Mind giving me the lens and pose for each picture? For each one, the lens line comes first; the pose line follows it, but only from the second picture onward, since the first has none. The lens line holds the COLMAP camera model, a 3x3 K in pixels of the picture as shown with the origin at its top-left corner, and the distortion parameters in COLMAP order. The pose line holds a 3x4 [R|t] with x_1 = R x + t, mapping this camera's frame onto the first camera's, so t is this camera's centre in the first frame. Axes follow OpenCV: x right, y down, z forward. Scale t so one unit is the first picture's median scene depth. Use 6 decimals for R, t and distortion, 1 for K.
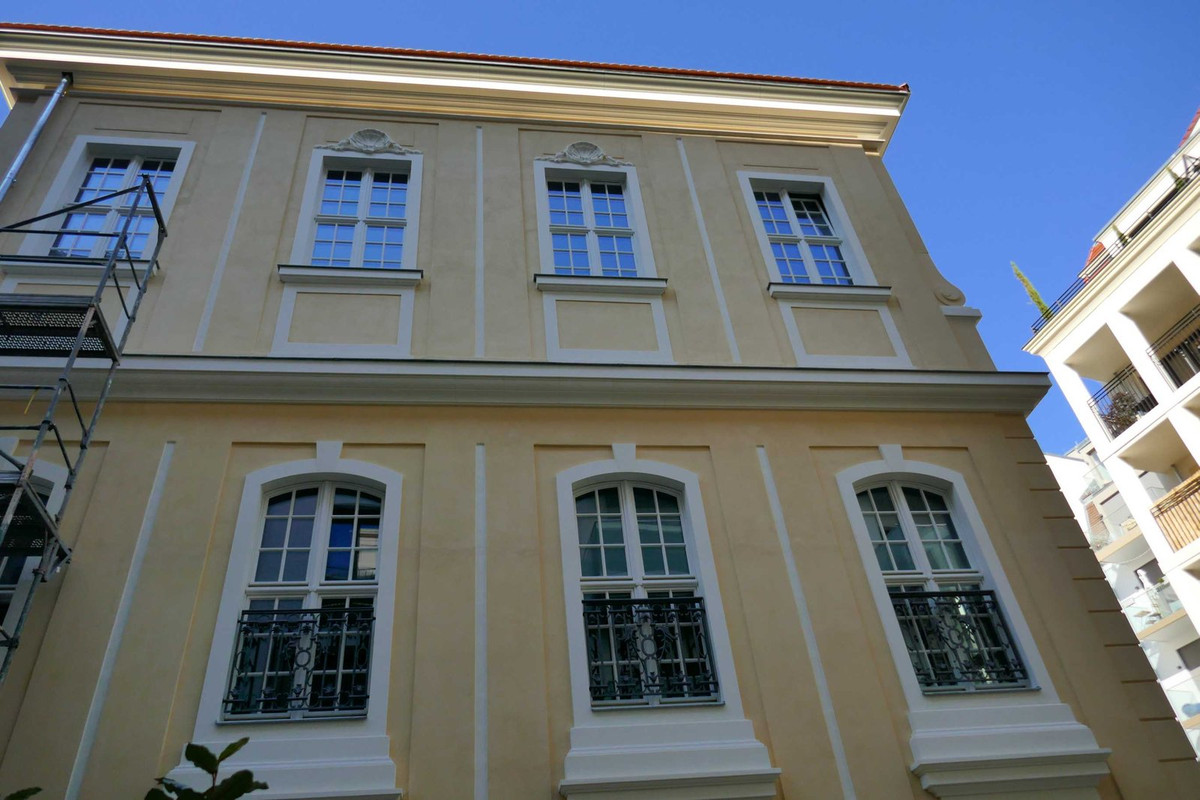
lens RADIAL K [[823.7, 0, 600.0], [0, 823.7, 400.0], [0, 0, 1]] dist [-0.007271, 0.001276]
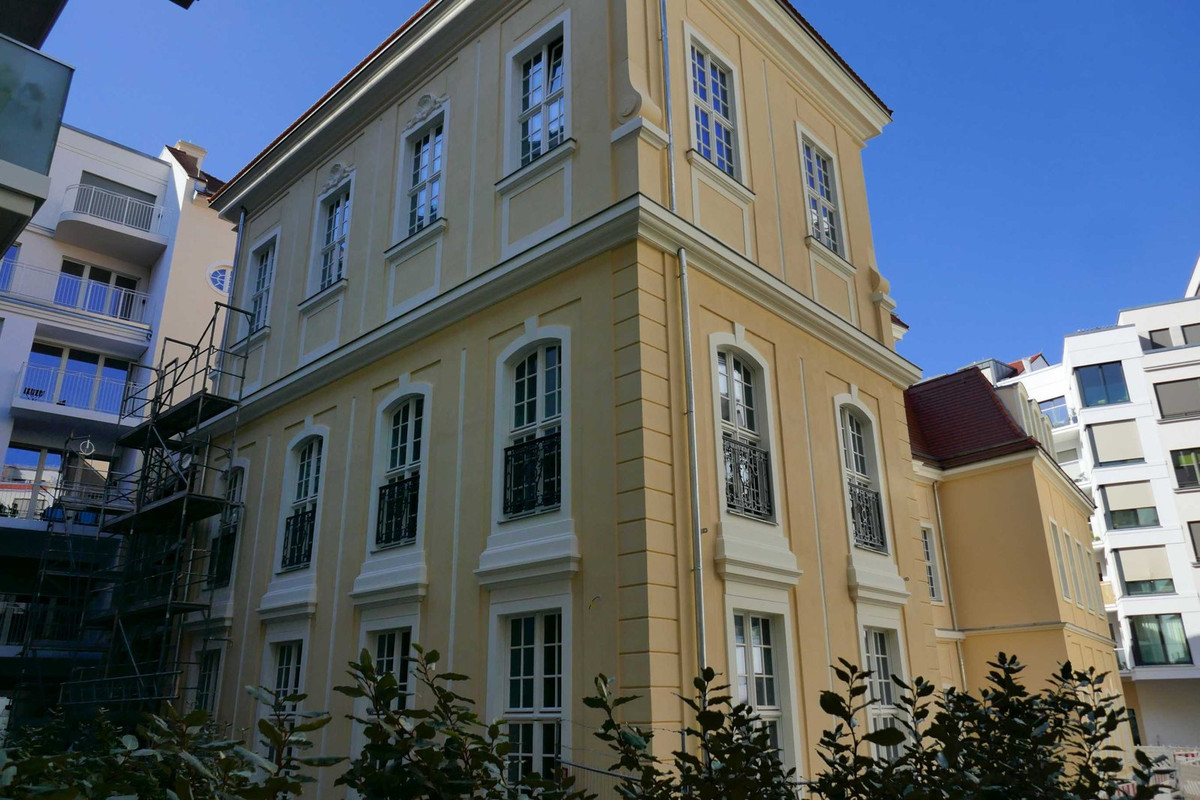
lens RADIAL K [[861.7, 0, 600.0], [0, 861.7, 400.0], [0, 0, 1]] dist [-0.013613, -0.002263]
pose [[0.634602, -0.189147, -0.749335, 1.338840], [0.441572, 0.884479, 0.150702, 0.014572], [0.634266, -0.426521, 0.644815, 0.181832]]
